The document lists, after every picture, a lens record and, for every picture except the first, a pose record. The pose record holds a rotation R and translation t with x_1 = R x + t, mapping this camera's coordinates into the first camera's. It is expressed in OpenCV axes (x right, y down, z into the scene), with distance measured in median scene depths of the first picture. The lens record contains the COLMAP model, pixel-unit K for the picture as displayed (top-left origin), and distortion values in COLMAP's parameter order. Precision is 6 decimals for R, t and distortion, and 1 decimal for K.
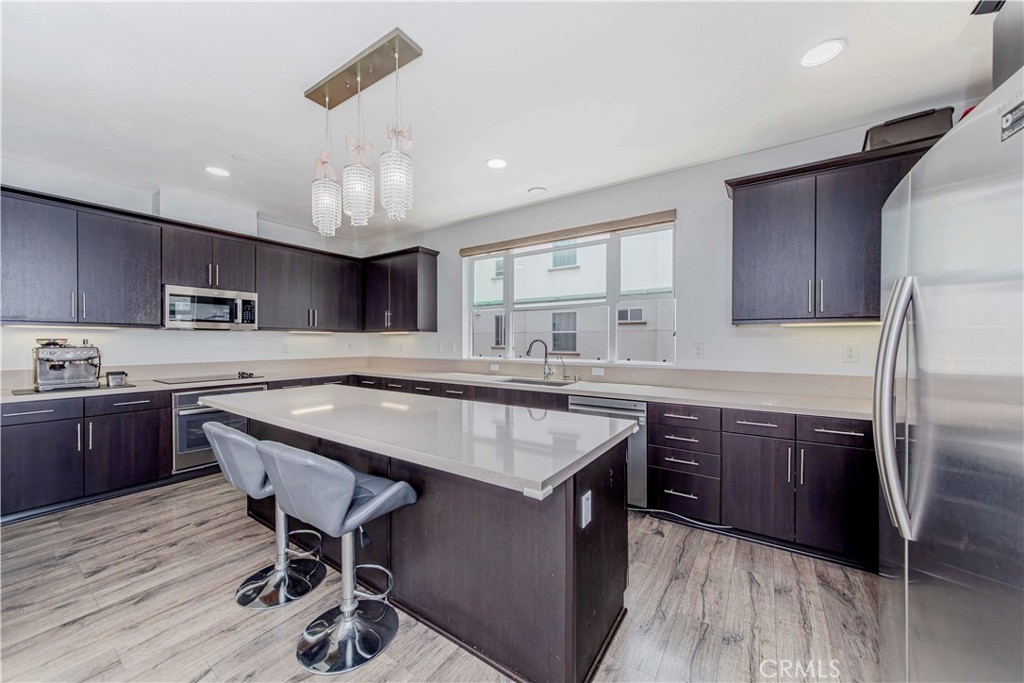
lens RADIAL K [[367.4, 0, 514.3], [0, 367.4, 340.3], [0, 0, 1]] dist [-0.000001, -0.000101]
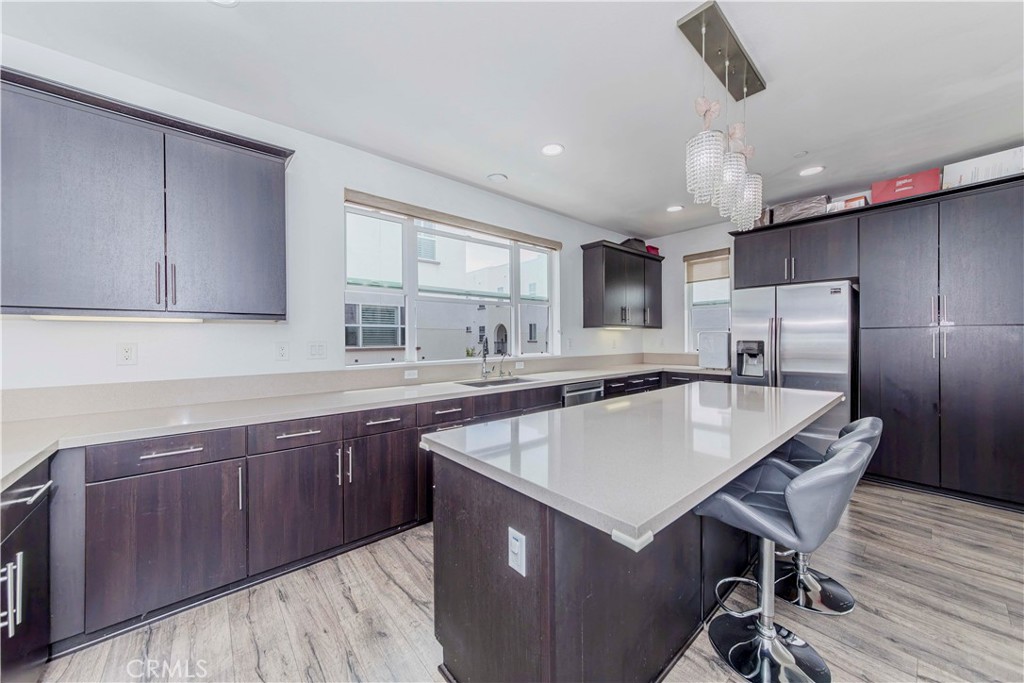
lens RADIAL K [[367.4, 0, 514.3], [0, 367.4, 340.3], [0, 0, 1]] dist [-0.000001, -0.000101]
pose [[0.253567, -0.001792, 0.967316, -0.892486], [0.011477, 0.999933, -0.001156, 0.011303], [-0.967250, 0.011395, 0.253571, 0.782675]]
